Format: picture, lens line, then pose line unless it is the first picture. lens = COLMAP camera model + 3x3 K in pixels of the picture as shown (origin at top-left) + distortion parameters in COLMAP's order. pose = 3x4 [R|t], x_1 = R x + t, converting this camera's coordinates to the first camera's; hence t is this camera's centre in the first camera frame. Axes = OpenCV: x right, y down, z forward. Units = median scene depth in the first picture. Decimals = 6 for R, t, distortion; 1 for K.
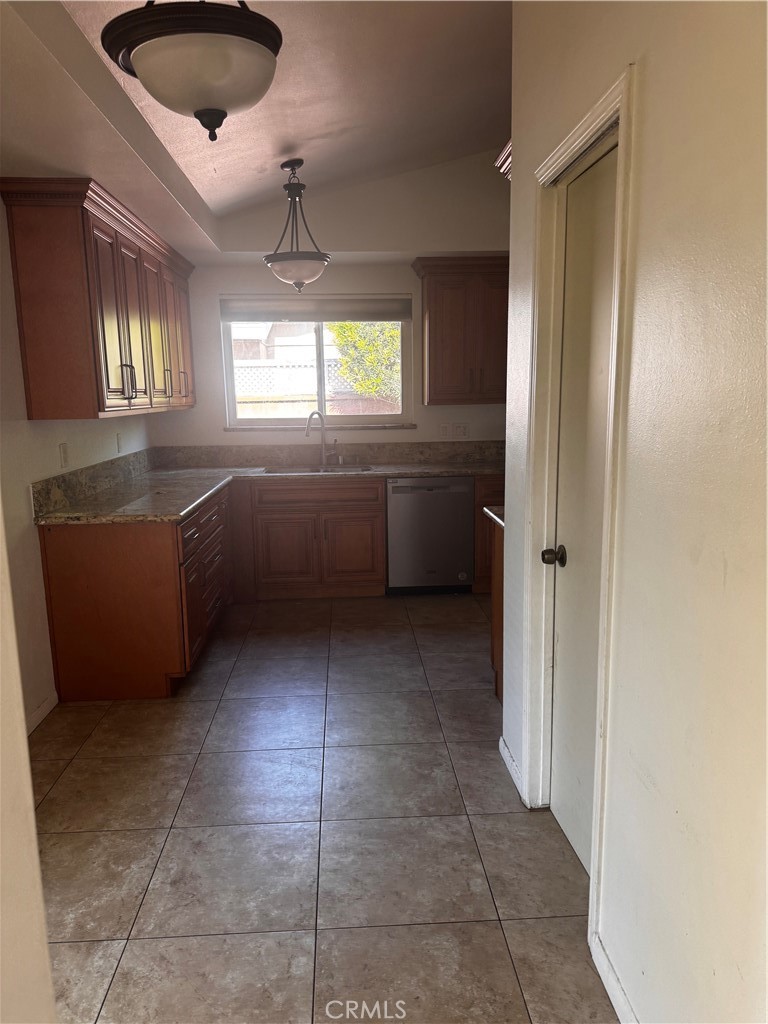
lens RADIAL K [[724.0, 0, 384.0], [0, 724.0, 513.6], [0, 0, 1]] dist [0.021484, -0.034657]
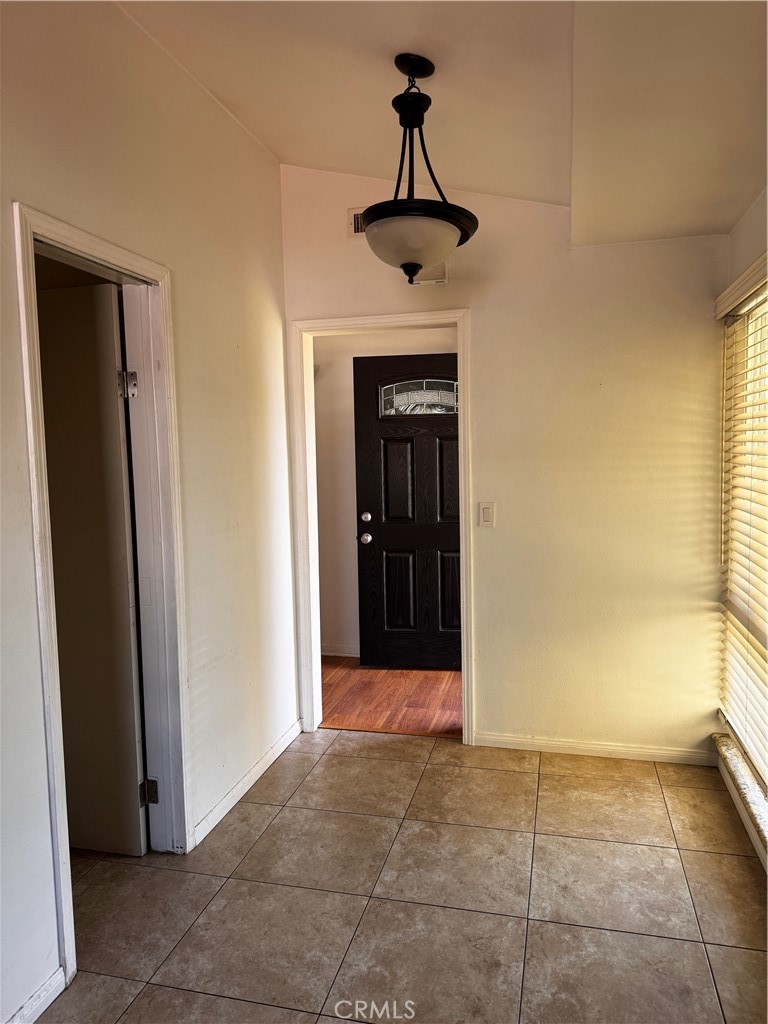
lens RADIAL K [[724.0, 0, 384.5], [0, 724.0, 512.5], [0, 0, 1]] dist [0.021484, -0.034657]
pose [[-0.953482, 0.008490, 0.301332, -0.458690], [0.085181, 0.966454, 0.242302, -0.312845], [-0.289166, 0.256698, -0.922220, 1.840399]]
